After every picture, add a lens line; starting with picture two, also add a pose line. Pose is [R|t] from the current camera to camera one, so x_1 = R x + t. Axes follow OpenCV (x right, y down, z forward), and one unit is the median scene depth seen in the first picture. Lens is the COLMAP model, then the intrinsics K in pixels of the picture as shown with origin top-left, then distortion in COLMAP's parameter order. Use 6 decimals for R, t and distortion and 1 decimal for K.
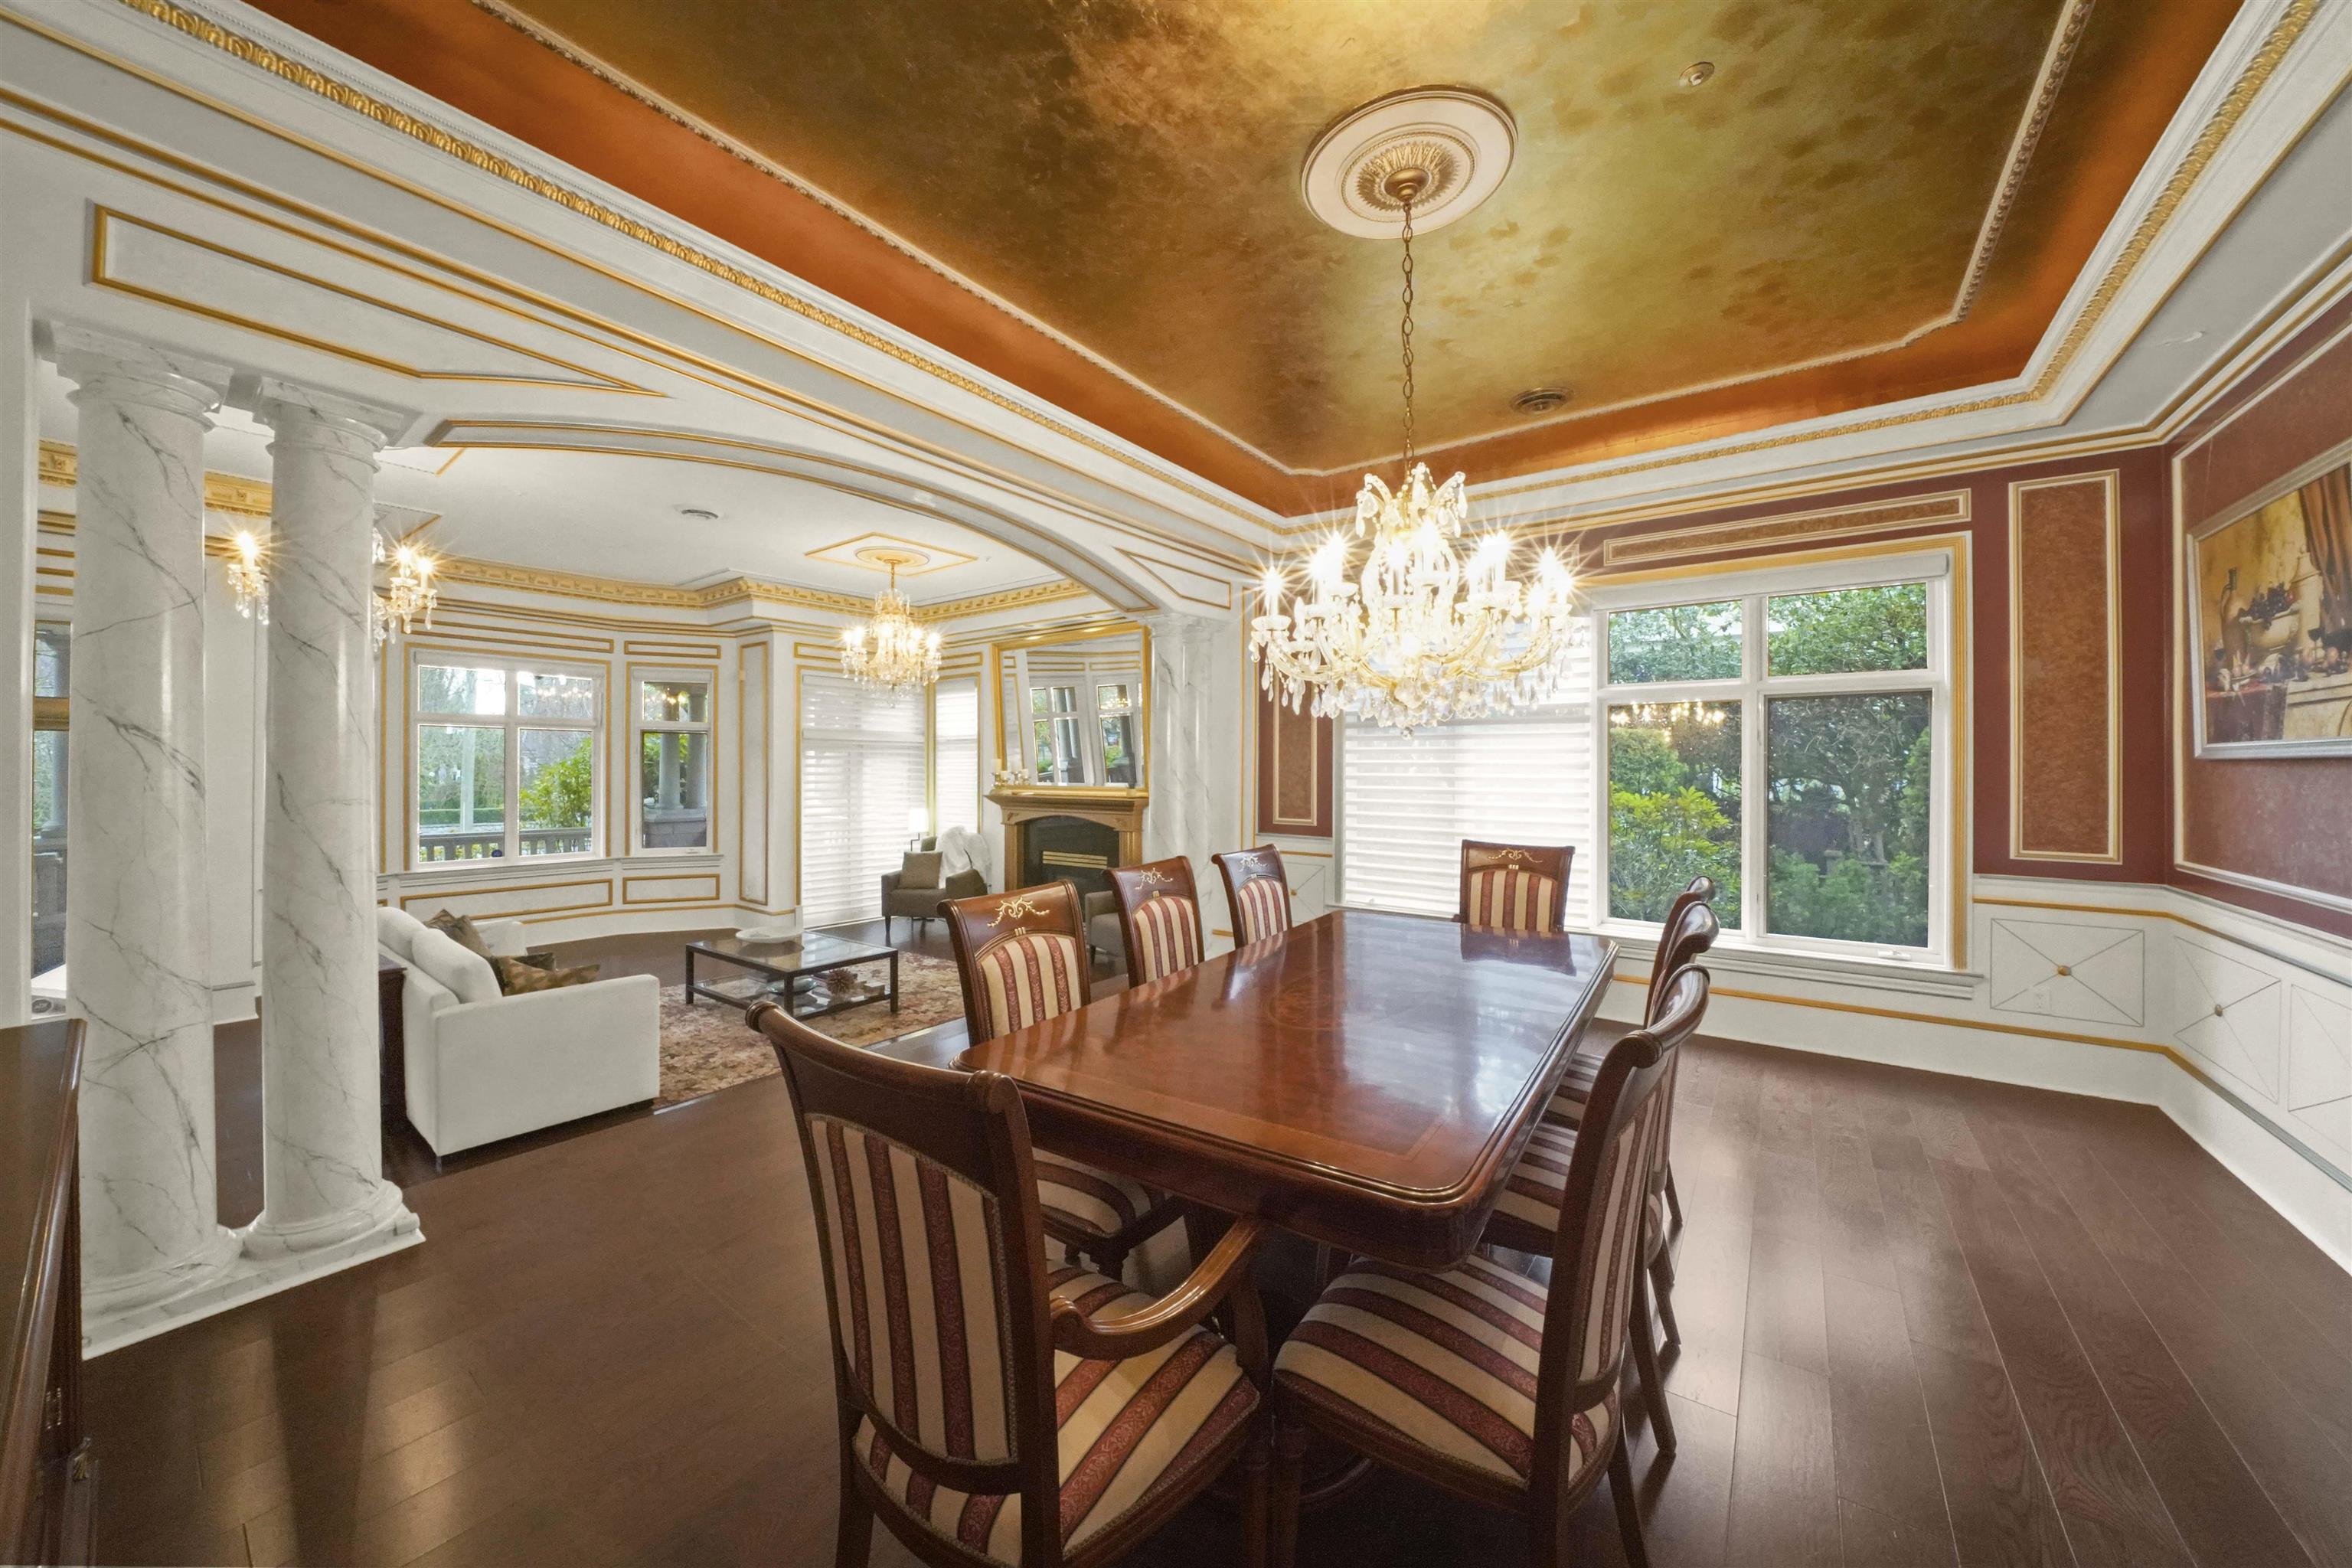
lens RADIAL K [[811.6, 0, 1176.1], [0, 811.6, 756.8], [0, 0, 1]] dist [-0.042333, 0.000012]
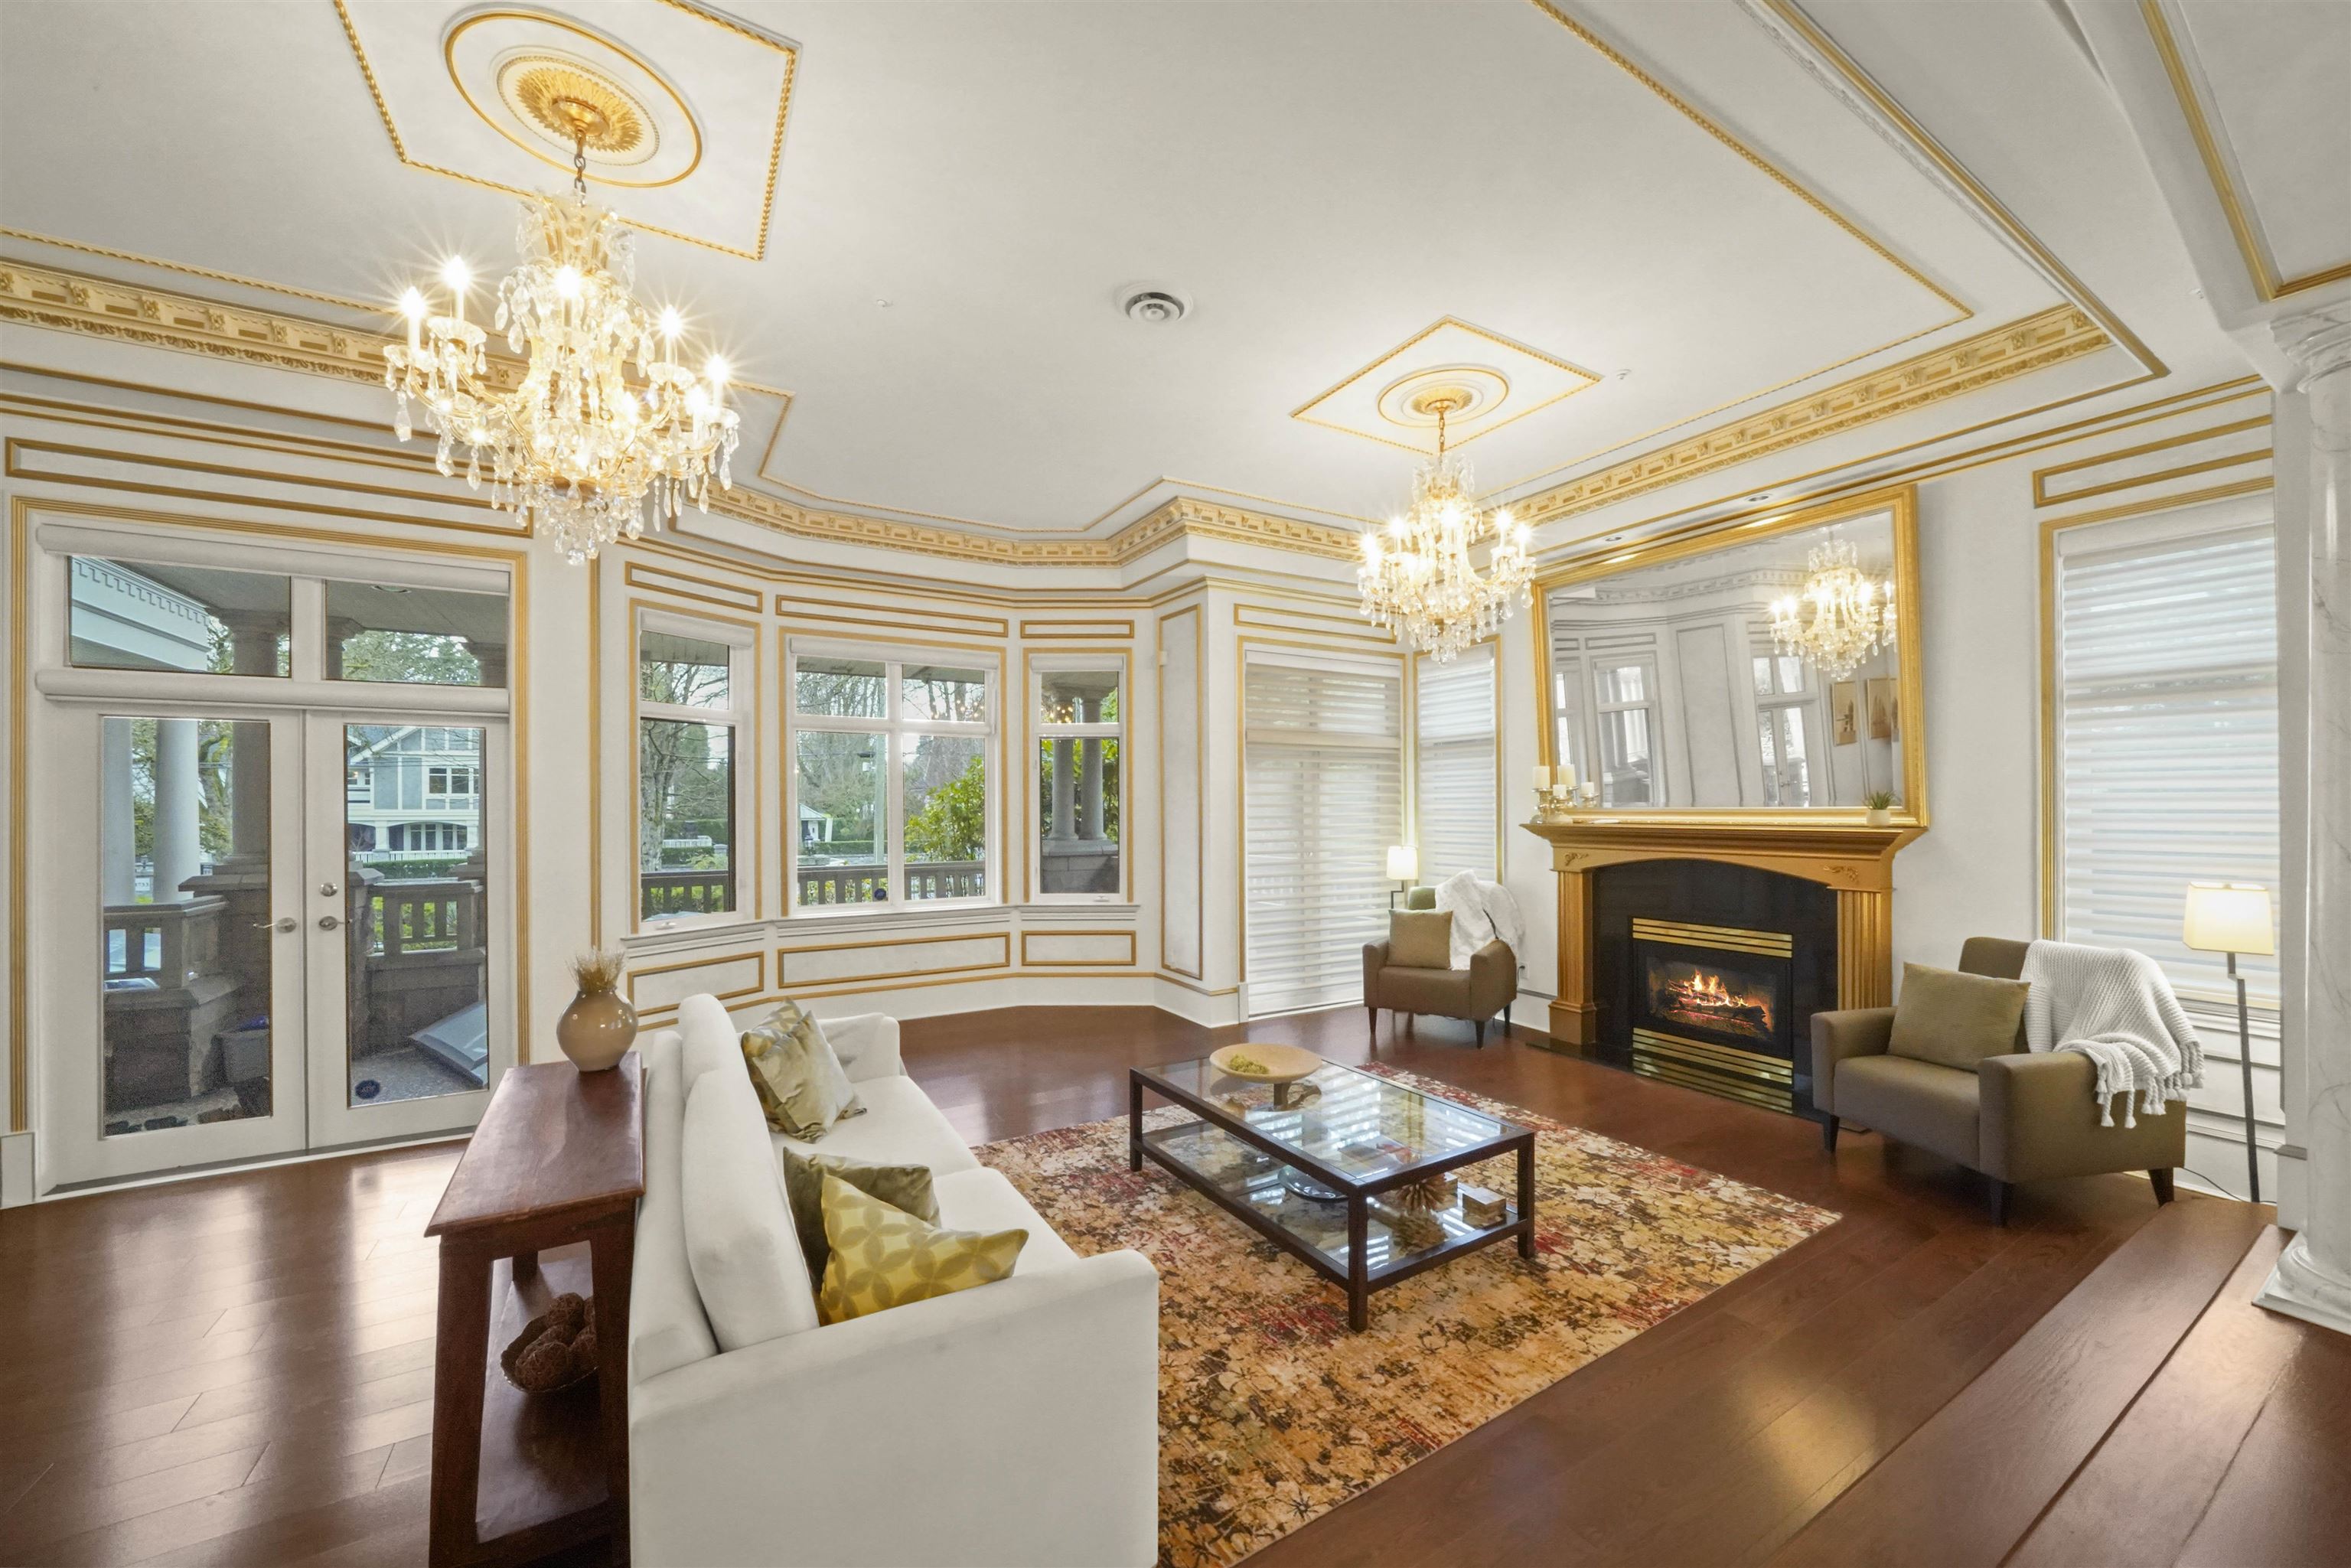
lens RADIAL K [[863.4, 0, 1175.5], [0, 863.4, 784.0], [0, 0, 1]] dist [-0.070448, 0.000017]
pose [[0.917174, -0.012000, -0.398306, -0.234578], [0.009237, 0.999918, -0.008855, 0.020645], [0.398380, 0.004442, 0.917210, 0.307262]]
